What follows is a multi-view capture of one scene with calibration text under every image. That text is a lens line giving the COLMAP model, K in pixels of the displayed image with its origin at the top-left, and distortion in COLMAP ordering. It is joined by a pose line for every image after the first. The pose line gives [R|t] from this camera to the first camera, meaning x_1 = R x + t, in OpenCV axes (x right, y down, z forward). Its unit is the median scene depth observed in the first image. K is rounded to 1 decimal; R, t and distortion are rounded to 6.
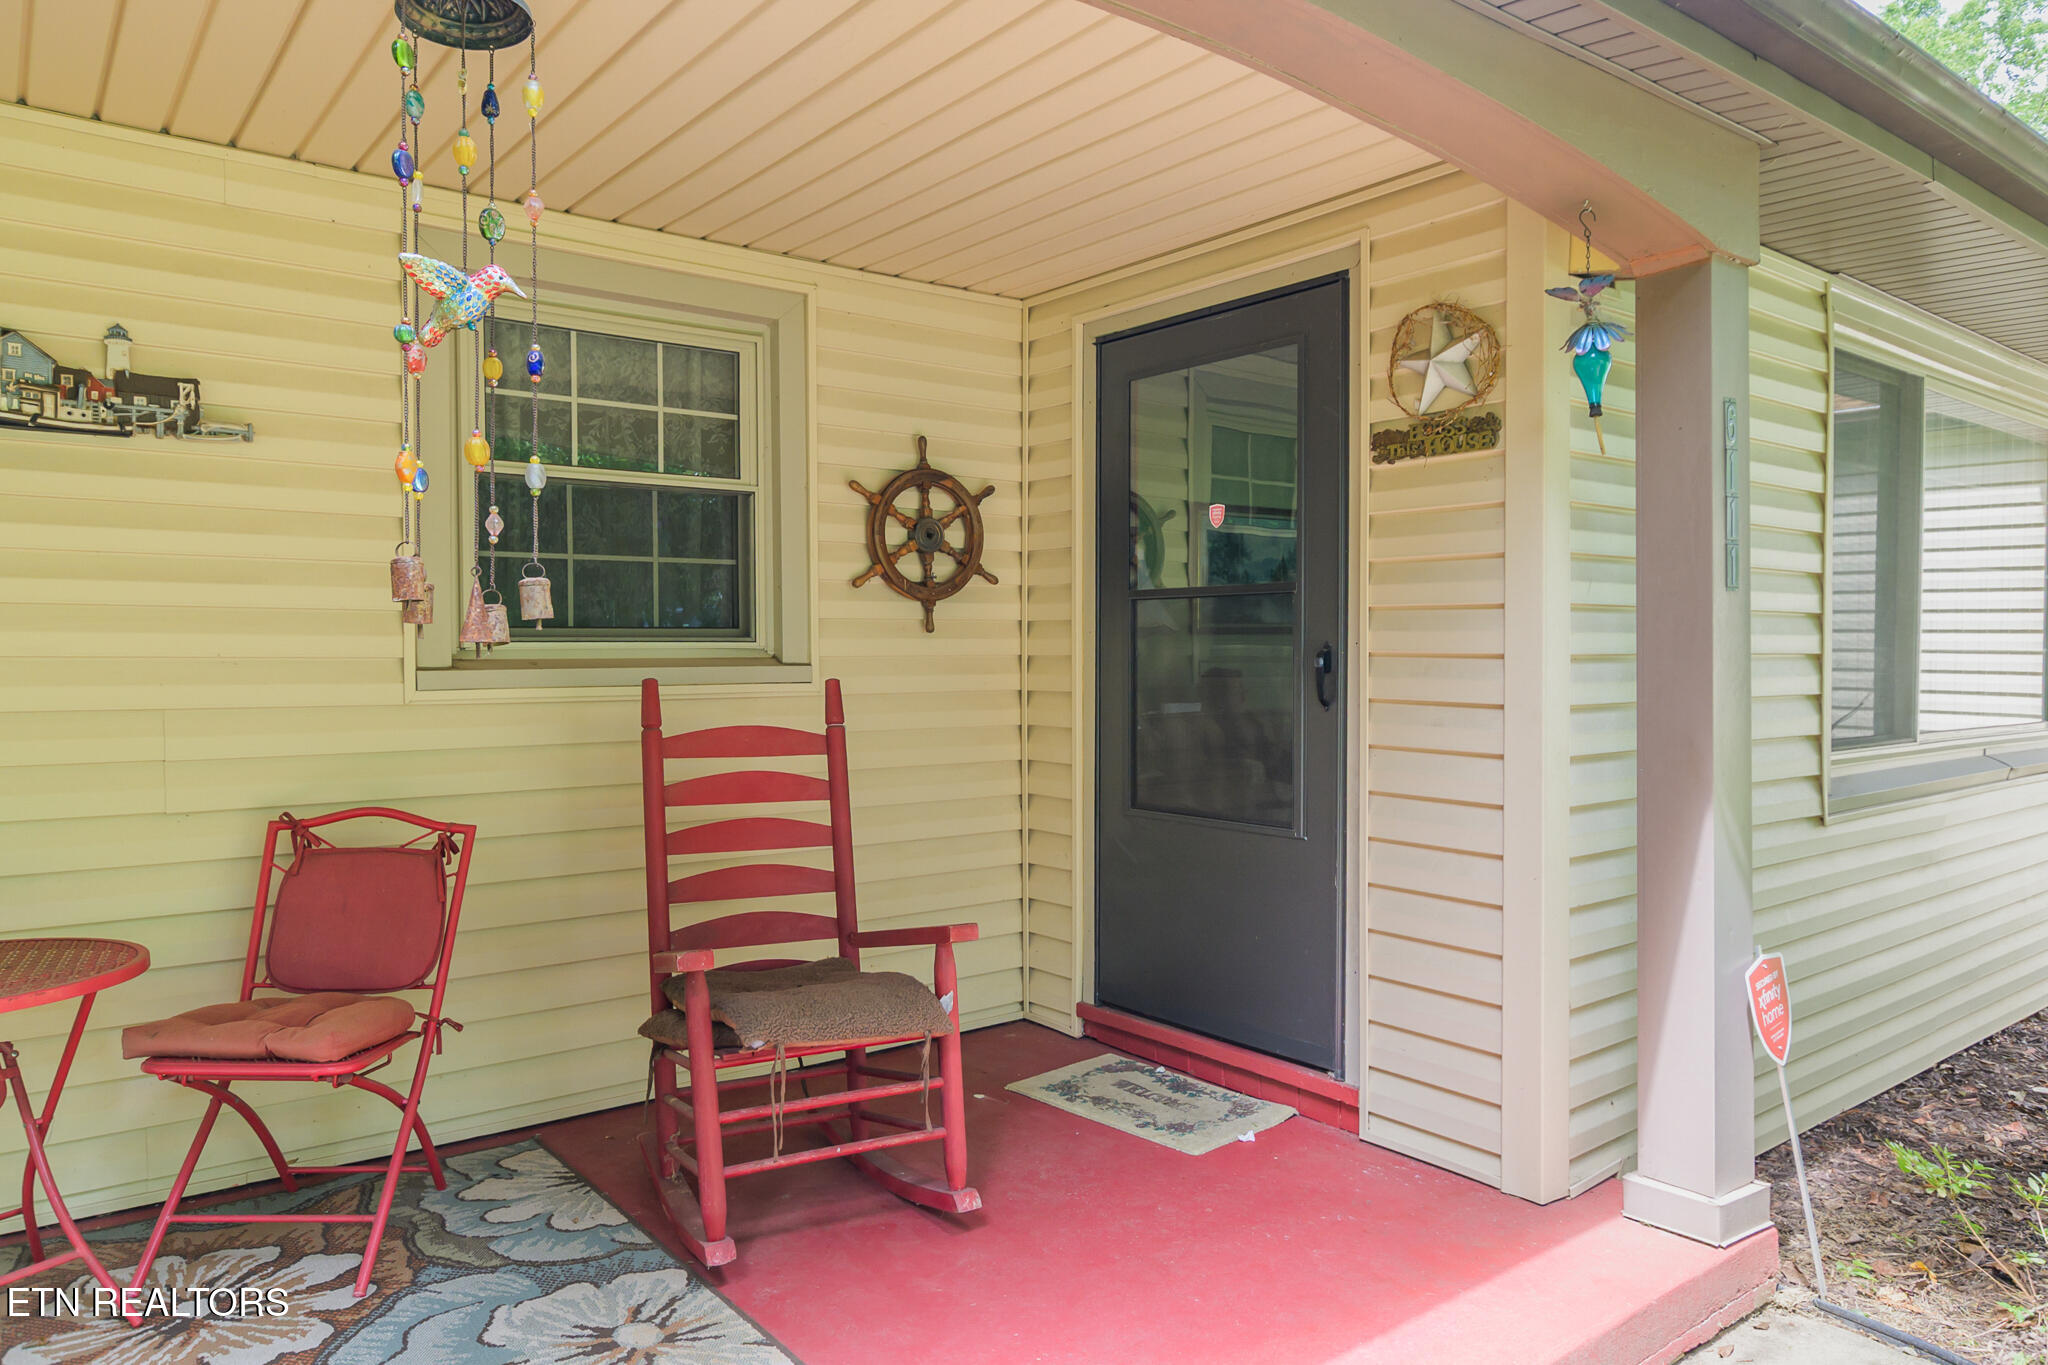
lens RADIAL K [[1335.0, 0, 1027.3], [0, 1335.0, 676.4], [0, 0, 1]] dist [0.005245, -0.000900]
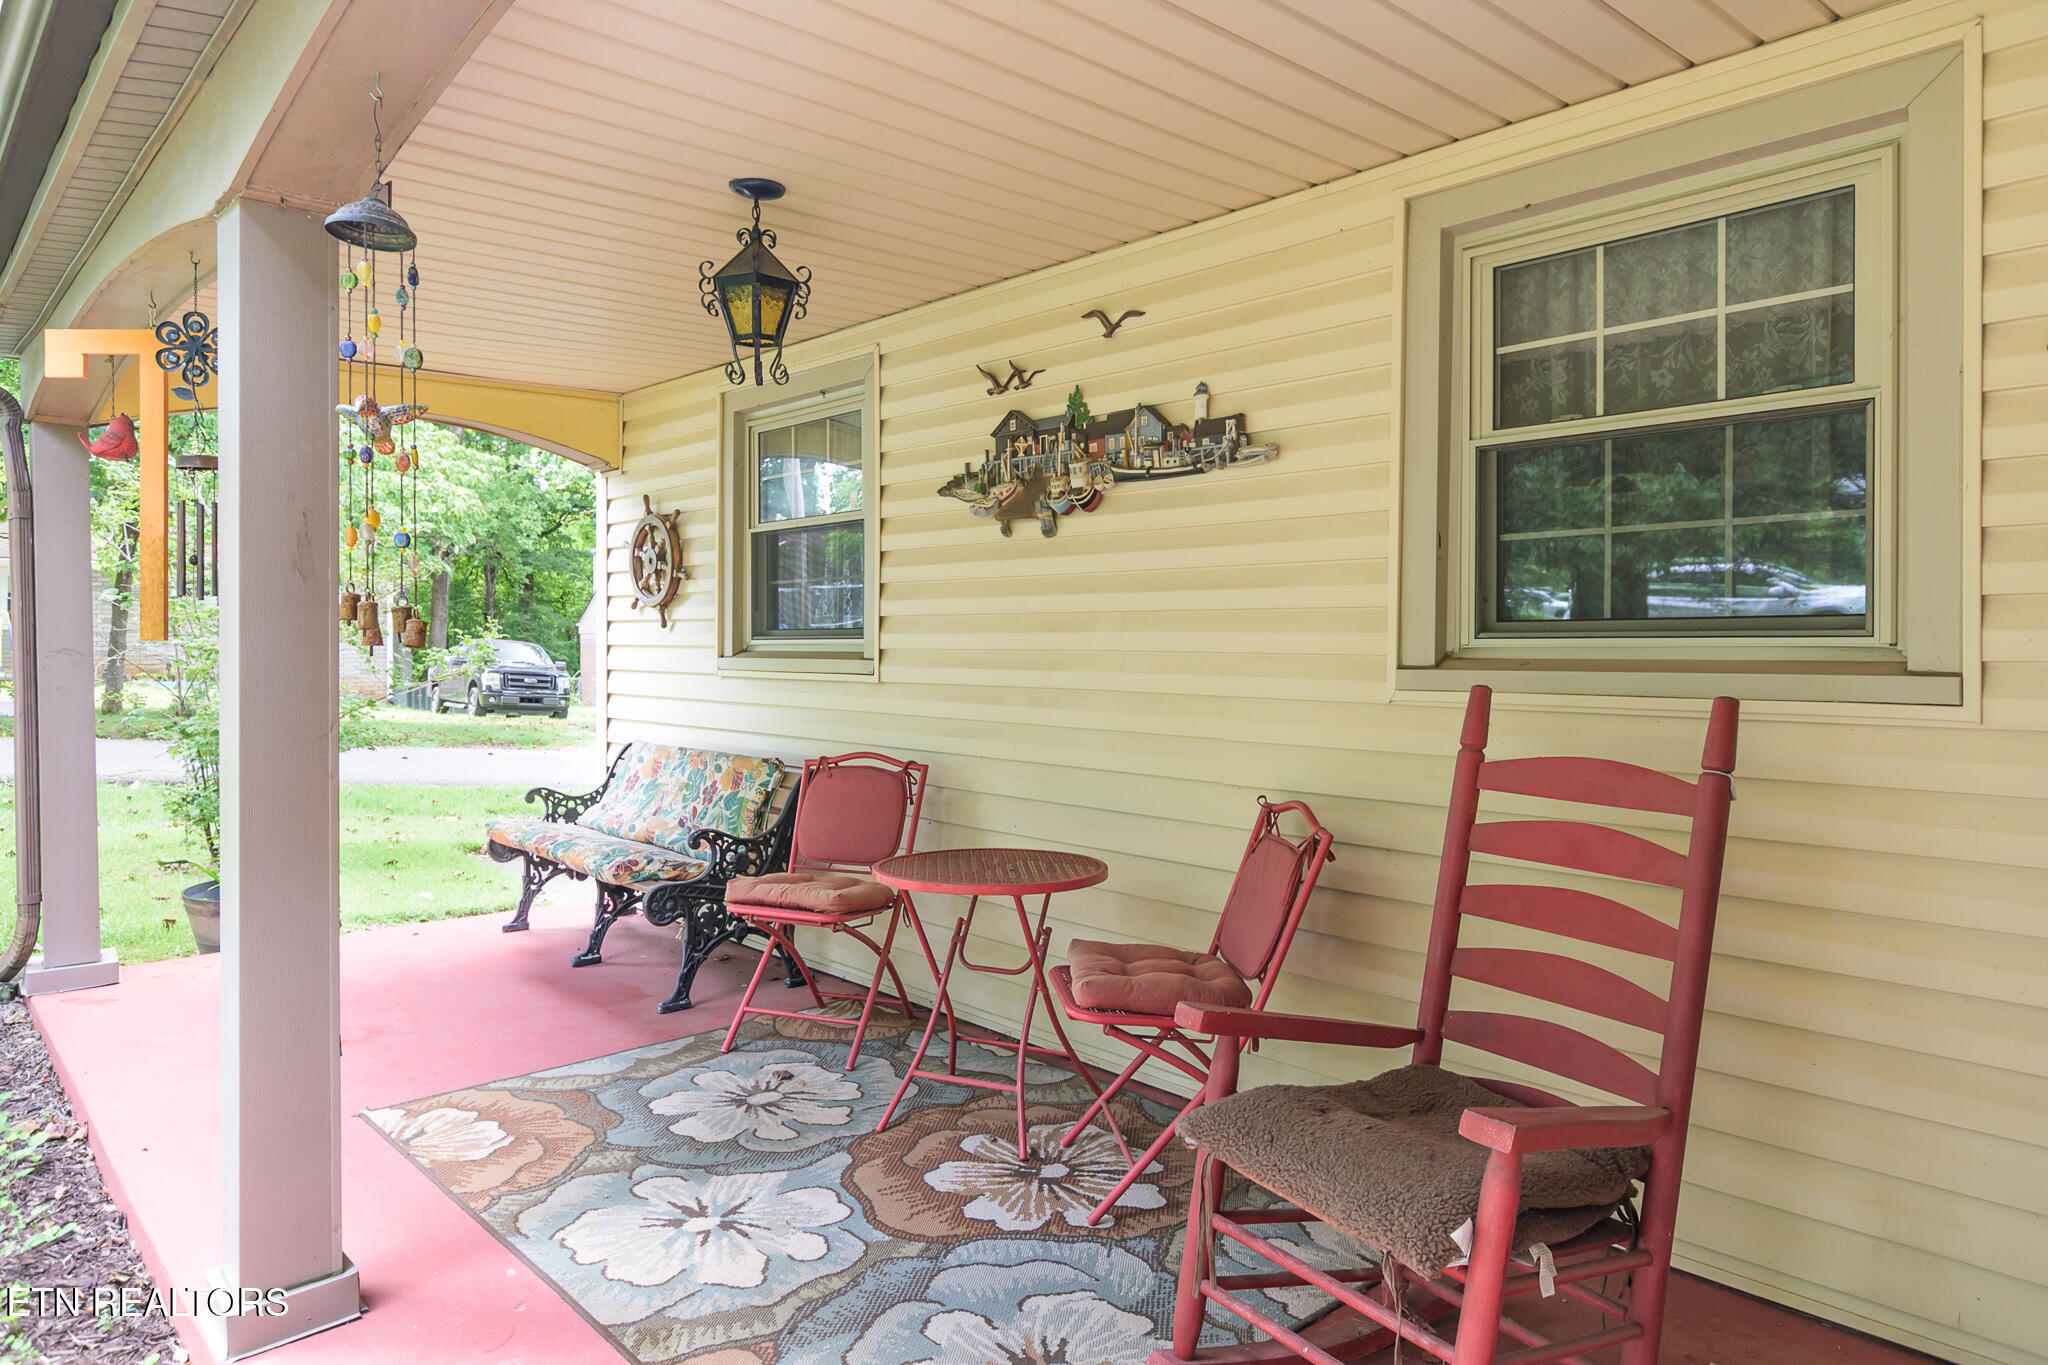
lens RADIAL K [[1335.0, 0, 1039.7], [0, 1335.0, 646.7], [0, 0, 1]] dist [0.005245, -0.000900]
pose [[0.069535, 0.006423, -0.997559, 0.478450], [-0.019779, 0.999792, 0.005059, -0.019793], [0.997383, 0.019379, 0.069648, 0.679837]]
